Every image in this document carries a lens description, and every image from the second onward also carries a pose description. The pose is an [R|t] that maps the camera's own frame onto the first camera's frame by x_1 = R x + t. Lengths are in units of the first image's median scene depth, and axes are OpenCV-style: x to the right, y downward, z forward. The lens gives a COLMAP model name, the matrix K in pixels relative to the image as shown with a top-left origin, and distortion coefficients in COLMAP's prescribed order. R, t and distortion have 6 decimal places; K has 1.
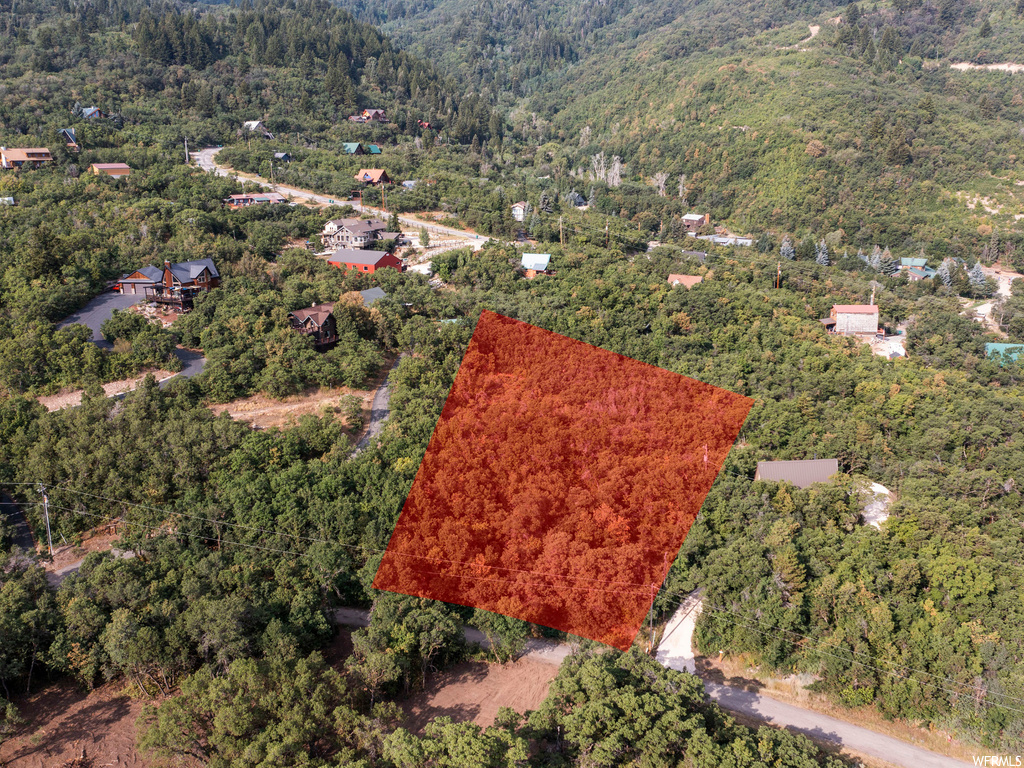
lens RADIAL K [[899.9, 0, 512.0], [0, 899.9, 384.0], [0, 0, 1]] dist [-0.015005, 0.007299]
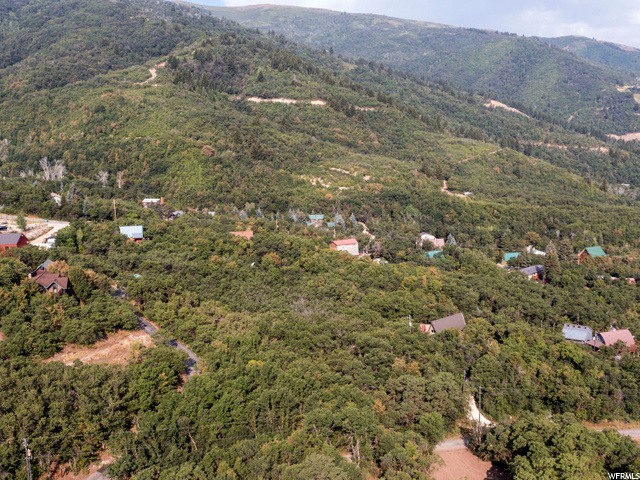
lens RADIAL K [[671.8, 0, 335.8], [0, 671.8, 275.8], [0, 0, 1]] dist [-0.015962, 0.001941]
pose [[0.792468, -0.125288, 0.596906, -0.173007], [0.174758, 0.984283, -0.025416, 0.001342], [-0.584341, 0.124455, 0.801908, 0.030650]]
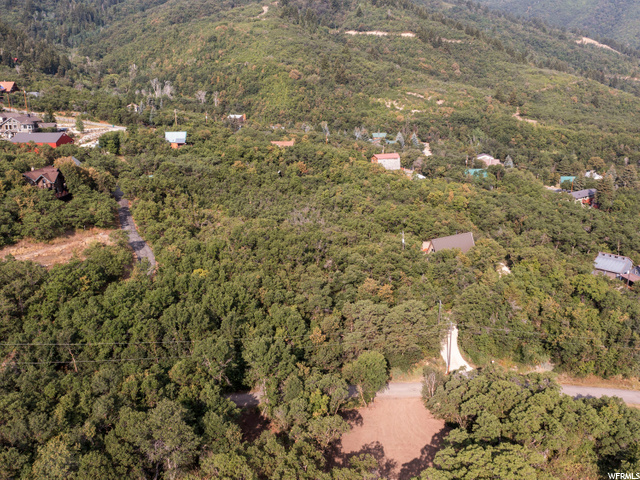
lens RADIAL K [[562.5, 0, 320.0], [0, 562.5, 240.0], [0, 0, 1]] dist [-0.015005, 0.007299]
pose [[0.899920, -0.117888, 0.419817, -0.081806], [0.117547, 0.992706, 0.026787, 0.011992], [-0.419913, 0.025242, 0.907213, 0.070245]]
